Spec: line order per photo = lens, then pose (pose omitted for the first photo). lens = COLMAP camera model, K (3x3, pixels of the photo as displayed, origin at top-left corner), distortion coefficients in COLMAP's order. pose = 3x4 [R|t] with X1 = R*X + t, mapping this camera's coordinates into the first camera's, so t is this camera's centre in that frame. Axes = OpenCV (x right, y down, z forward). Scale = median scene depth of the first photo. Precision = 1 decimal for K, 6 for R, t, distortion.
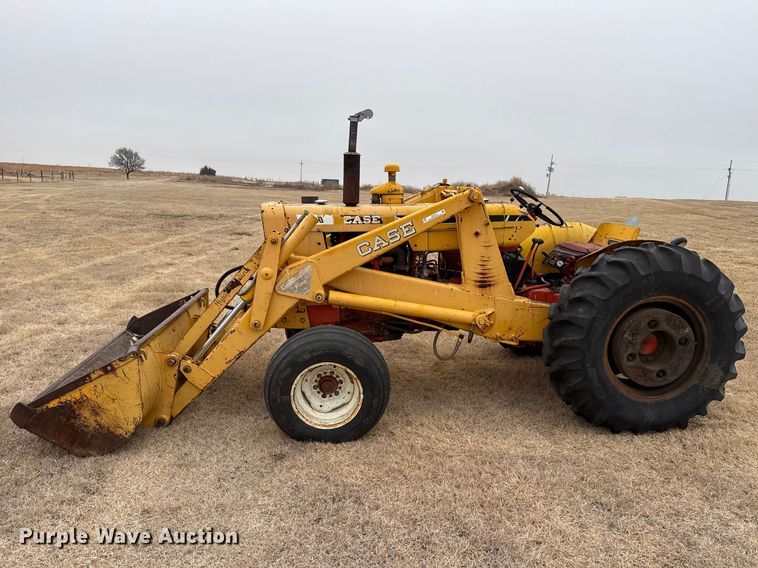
lens RADIAL K [[584.6, 0, 378.5], [0, 584.6, 306.4], [0, 0, 1]] dist [0.093011, -0.143611]
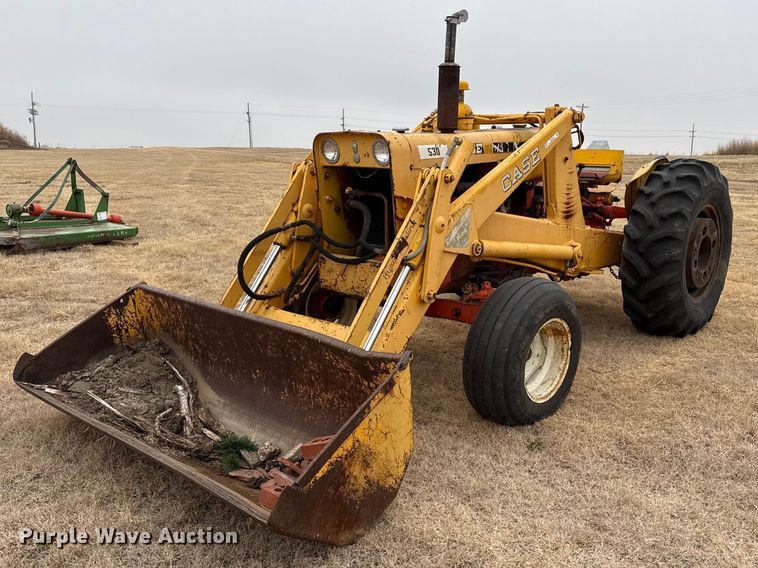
lens RADIAL K [[713.1, 0, 413.0], [0, 713.1, 295.2], [0, 0, 1]] dist [0.127760, -0.189724]
pose [[0.726739, -0.171092, 0.665265, -0.816931], [0.158868, 0.984091, 0.079539, -0.044157], [-0.668290, 0.047885, 0.742359, 0.350044]]
